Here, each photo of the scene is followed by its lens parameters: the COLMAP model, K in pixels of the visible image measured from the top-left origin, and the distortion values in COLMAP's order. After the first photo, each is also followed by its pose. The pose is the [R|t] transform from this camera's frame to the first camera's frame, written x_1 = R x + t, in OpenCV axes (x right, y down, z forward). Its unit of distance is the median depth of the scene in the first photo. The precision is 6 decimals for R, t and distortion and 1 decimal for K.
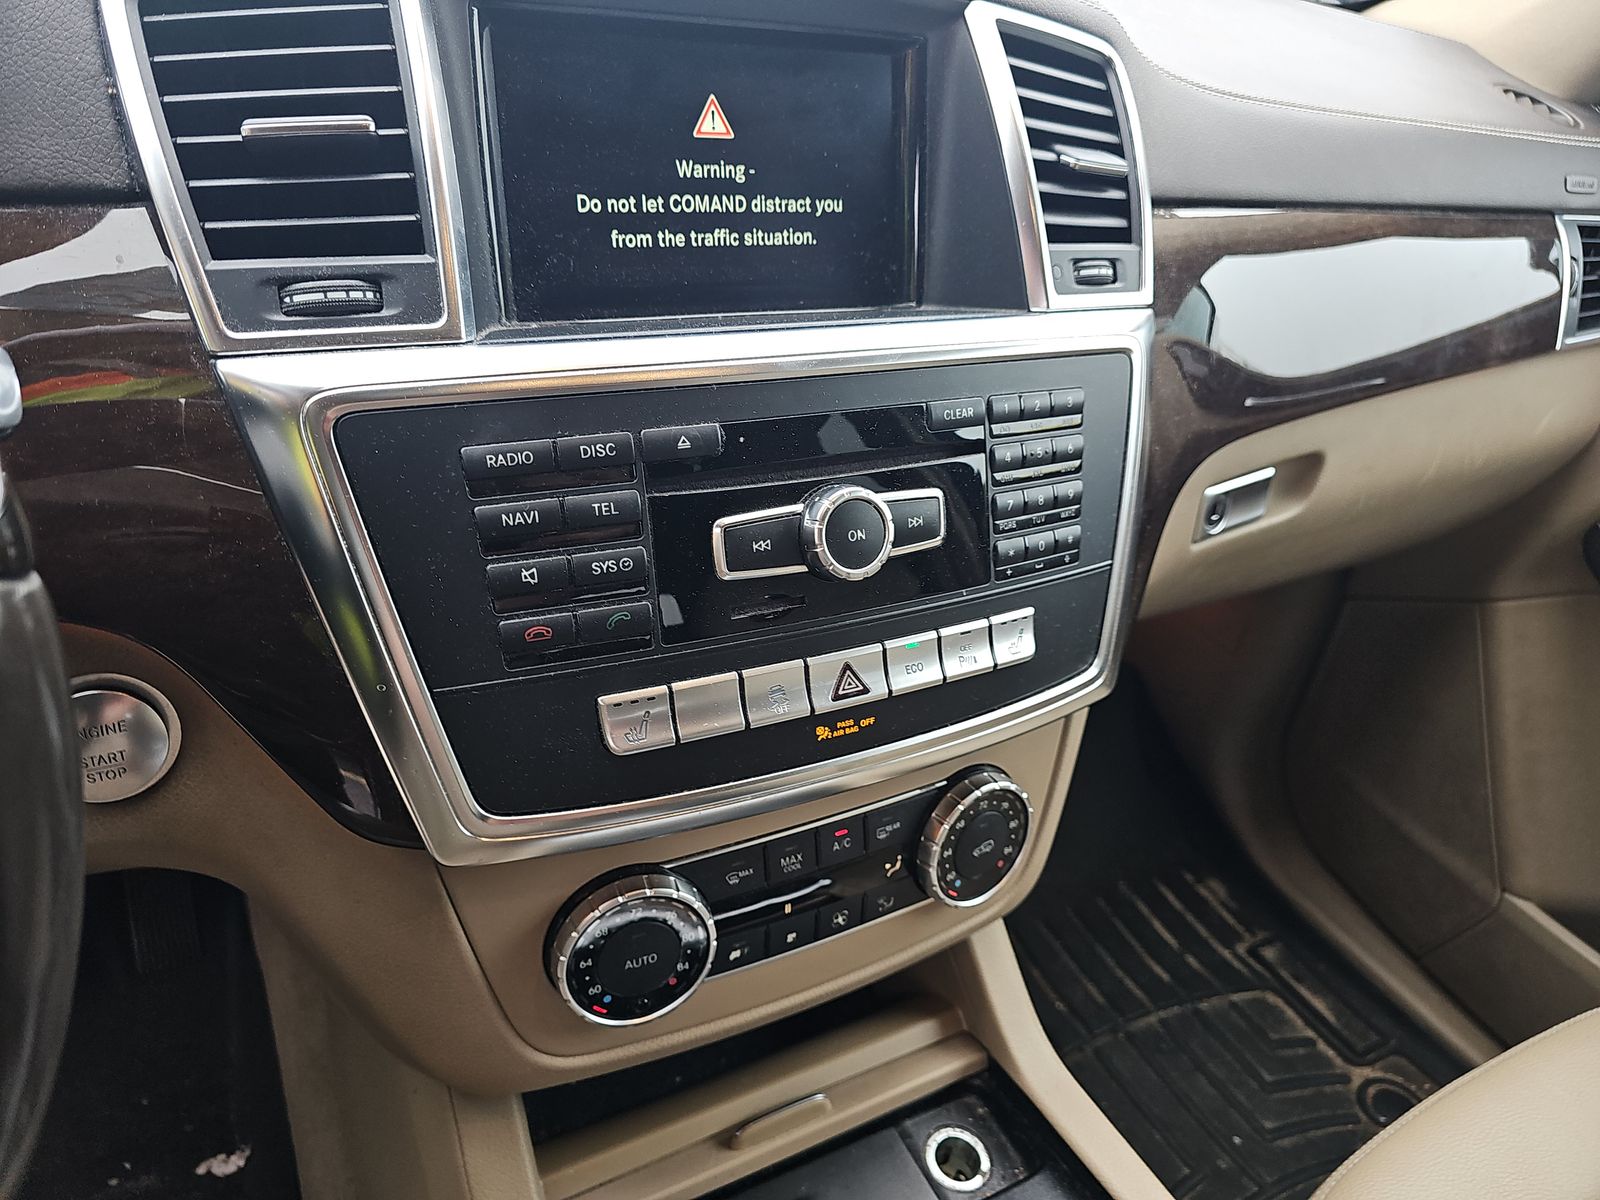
lens RADIAL K [[1054.8, 0, 797.5], [0, 1054.8, 586.4], [0, 0, 1]] dist [0.064372, -0.134368]
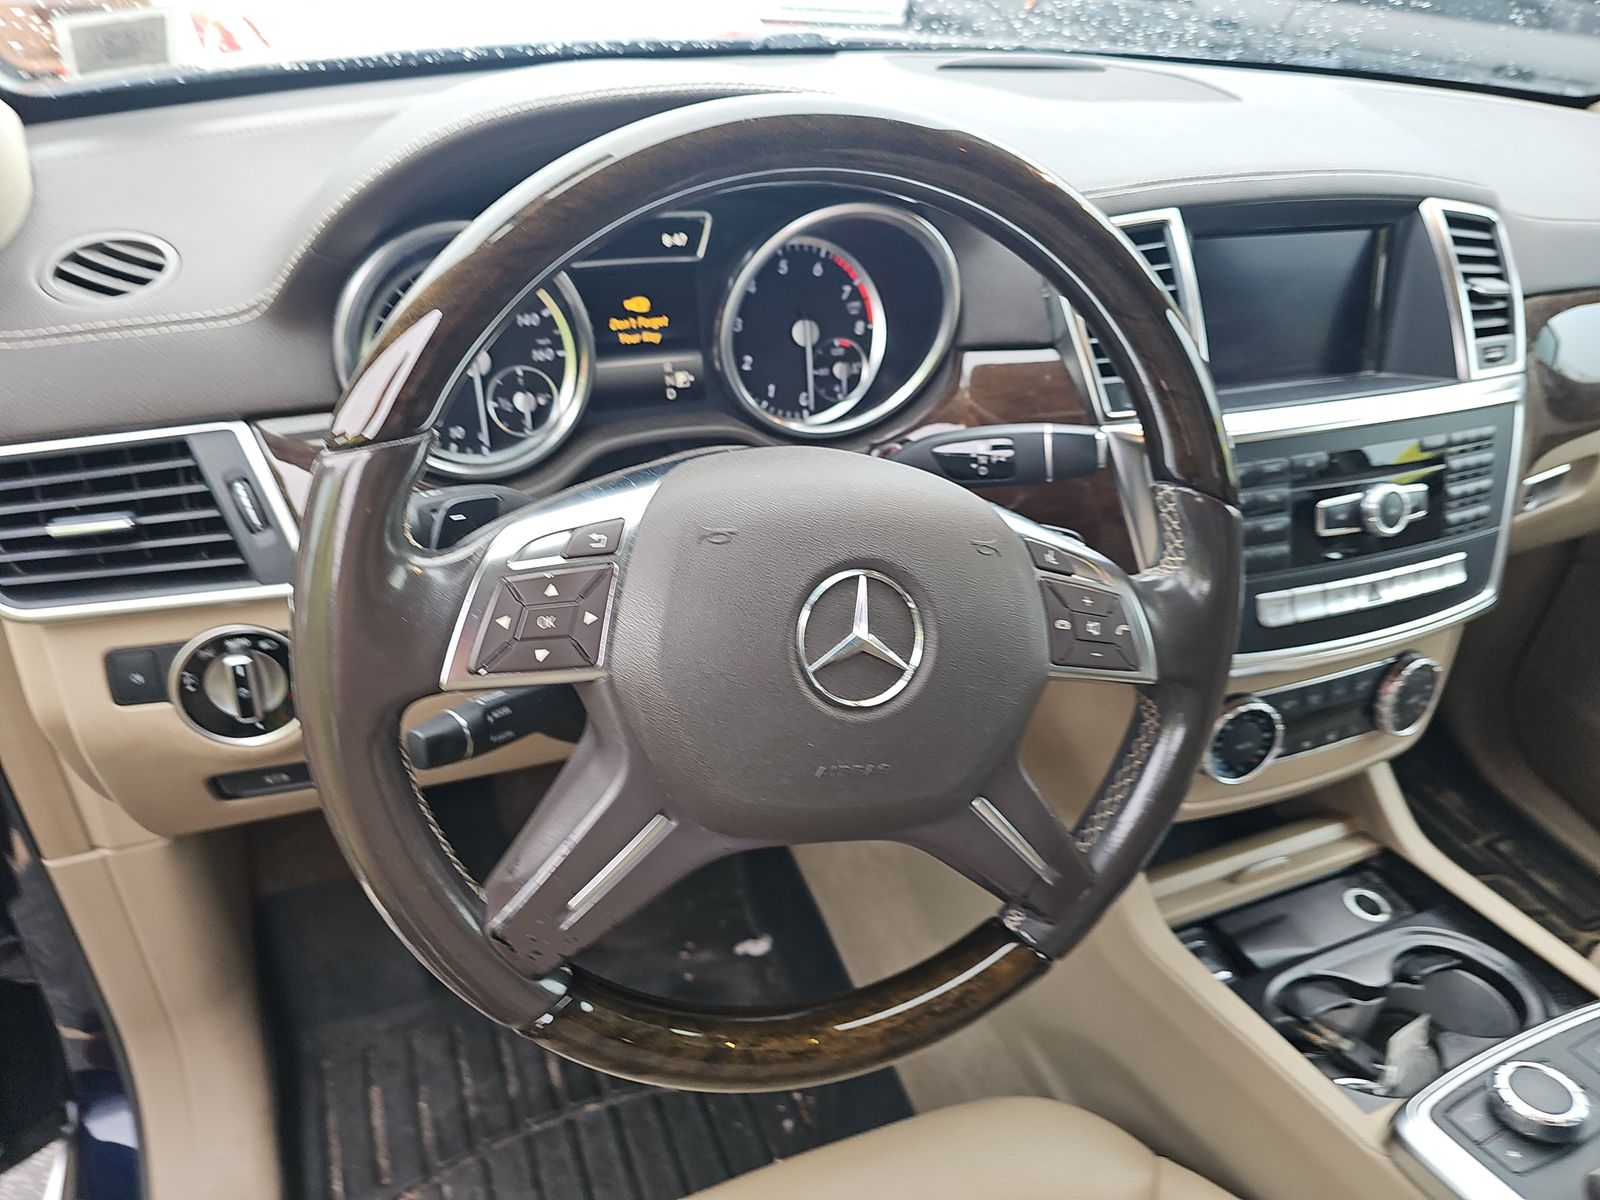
lens RADIAL K [[1061.3, 0, 804.2], [0, 1061.3, 561.1], [0, 0, 1]] dist [0.031346, -0.051672]
pose [[0.995740, 0.009152, -0.091746, -0.631776], [-0.008557, 0.999940, 0.006876, 0.027526], [0.091804, -0.006062, 0.995759, -0.758678]]
